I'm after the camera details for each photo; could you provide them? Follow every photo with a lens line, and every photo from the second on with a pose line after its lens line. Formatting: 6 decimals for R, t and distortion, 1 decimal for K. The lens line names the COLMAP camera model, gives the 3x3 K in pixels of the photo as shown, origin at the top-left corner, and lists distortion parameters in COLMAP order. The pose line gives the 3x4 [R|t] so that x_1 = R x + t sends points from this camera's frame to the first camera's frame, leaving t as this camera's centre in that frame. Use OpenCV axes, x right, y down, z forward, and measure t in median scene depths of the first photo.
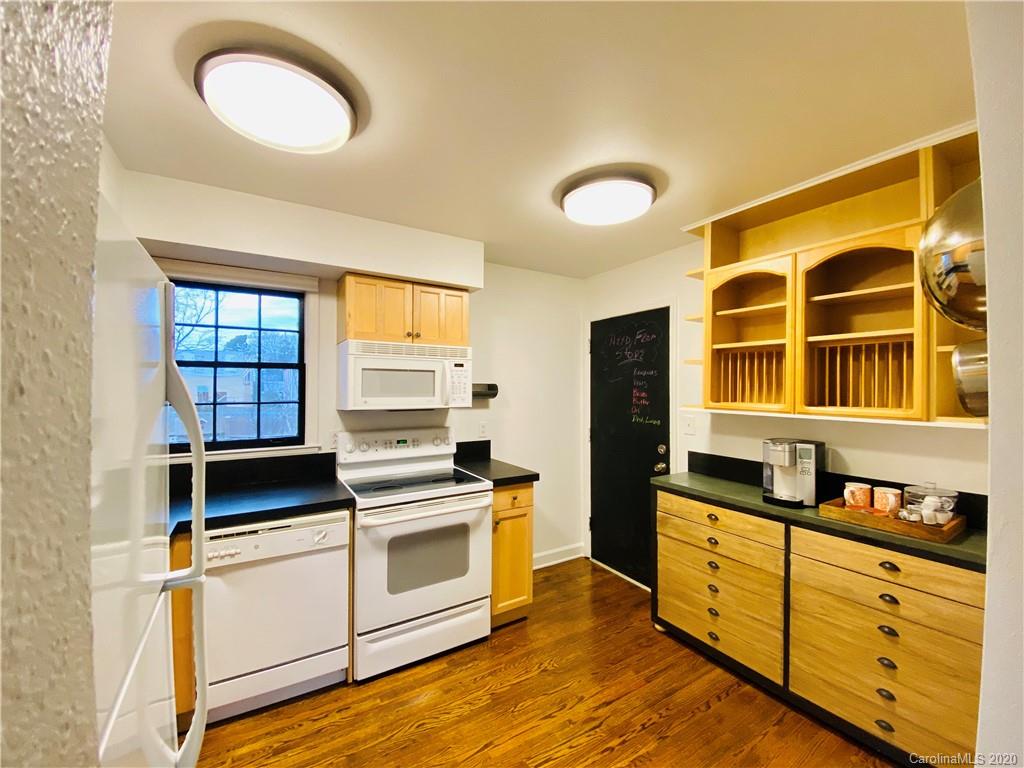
lens RADIAL K [[411.5, 0, 512.0], [0, 411.5, 384.0], [0, 0, 1]] dist [0.000744, -0.011910]
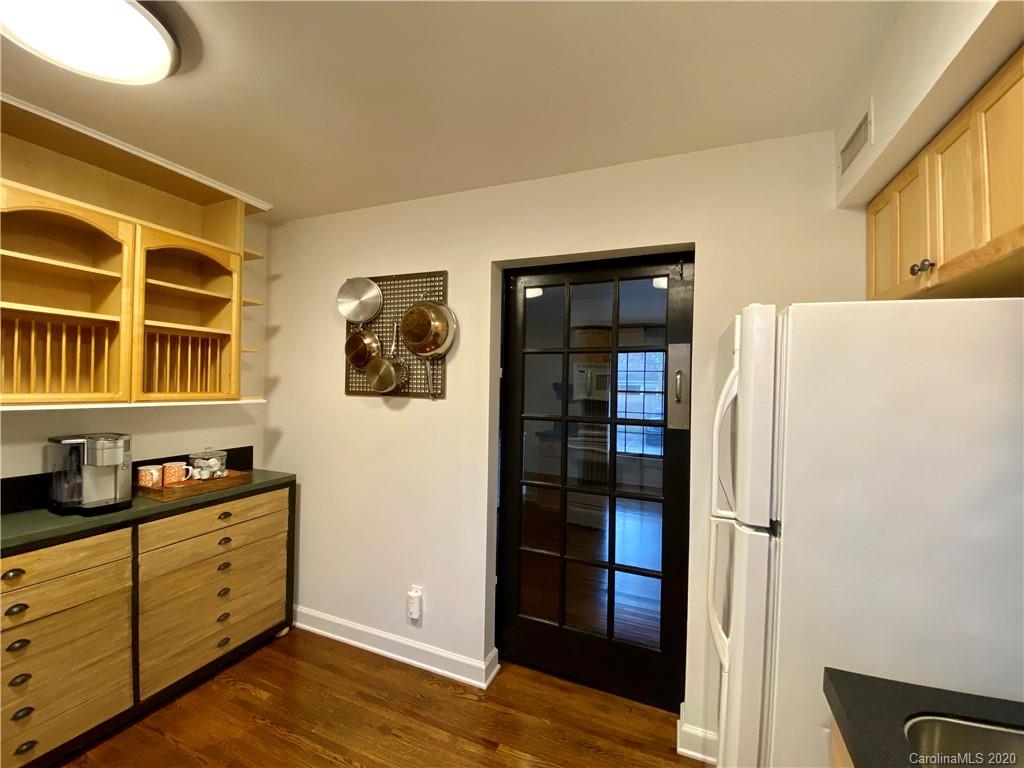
lens RADIAL K [[411.5, 0, 512.0], [0, 411.5, 384.0], [0, 0, 1]] dist [0.000744, -0.011910]
pose [[-0.573982, -0.021455, 0.818586, -0.532655], [-0.028800, 0.999567, 0.006005, 0.002080], [-0.818361, -0.020129, -0.574352, 0.849088]]
